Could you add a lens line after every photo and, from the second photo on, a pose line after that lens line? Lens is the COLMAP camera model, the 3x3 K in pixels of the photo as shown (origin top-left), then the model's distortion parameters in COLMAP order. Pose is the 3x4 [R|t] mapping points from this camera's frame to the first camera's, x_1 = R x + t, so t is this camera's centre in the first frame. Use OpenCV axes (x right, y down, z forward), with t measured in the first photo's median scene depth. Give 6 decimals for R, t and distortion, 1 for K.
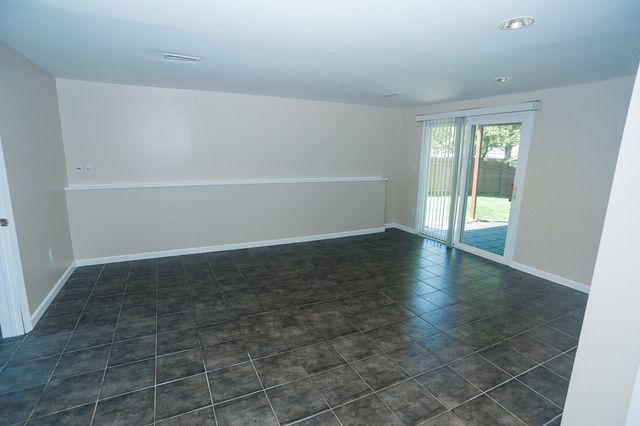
lens RADIAL K [[319.0, 0, 319.7], [0, 319.0, 212.5], [0, 0, 1]] dist [-0.062205, 0.028141]
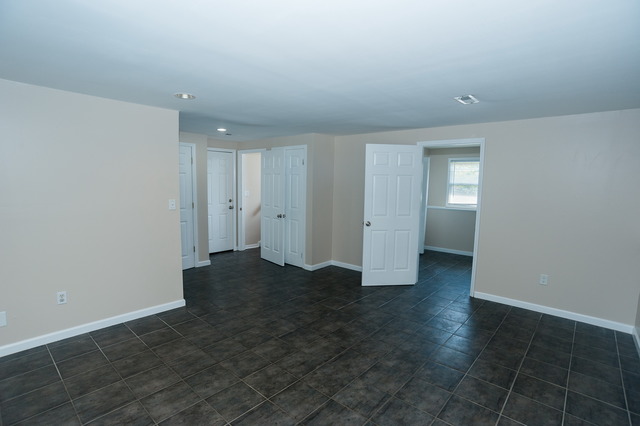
lens RADIAL K [[319.0, 0, 321.0], [0, 319.0, 212.2], [0, 0, 1]] dist [-0.062205, 0.028141]
pose [[-0.923410, -0.000224, -0.383814, 0.407144], [-0.110169, 0.958074, 0.264493, -0.366144], [0.367664, 0.286520, -0.884720, 1.872291]]
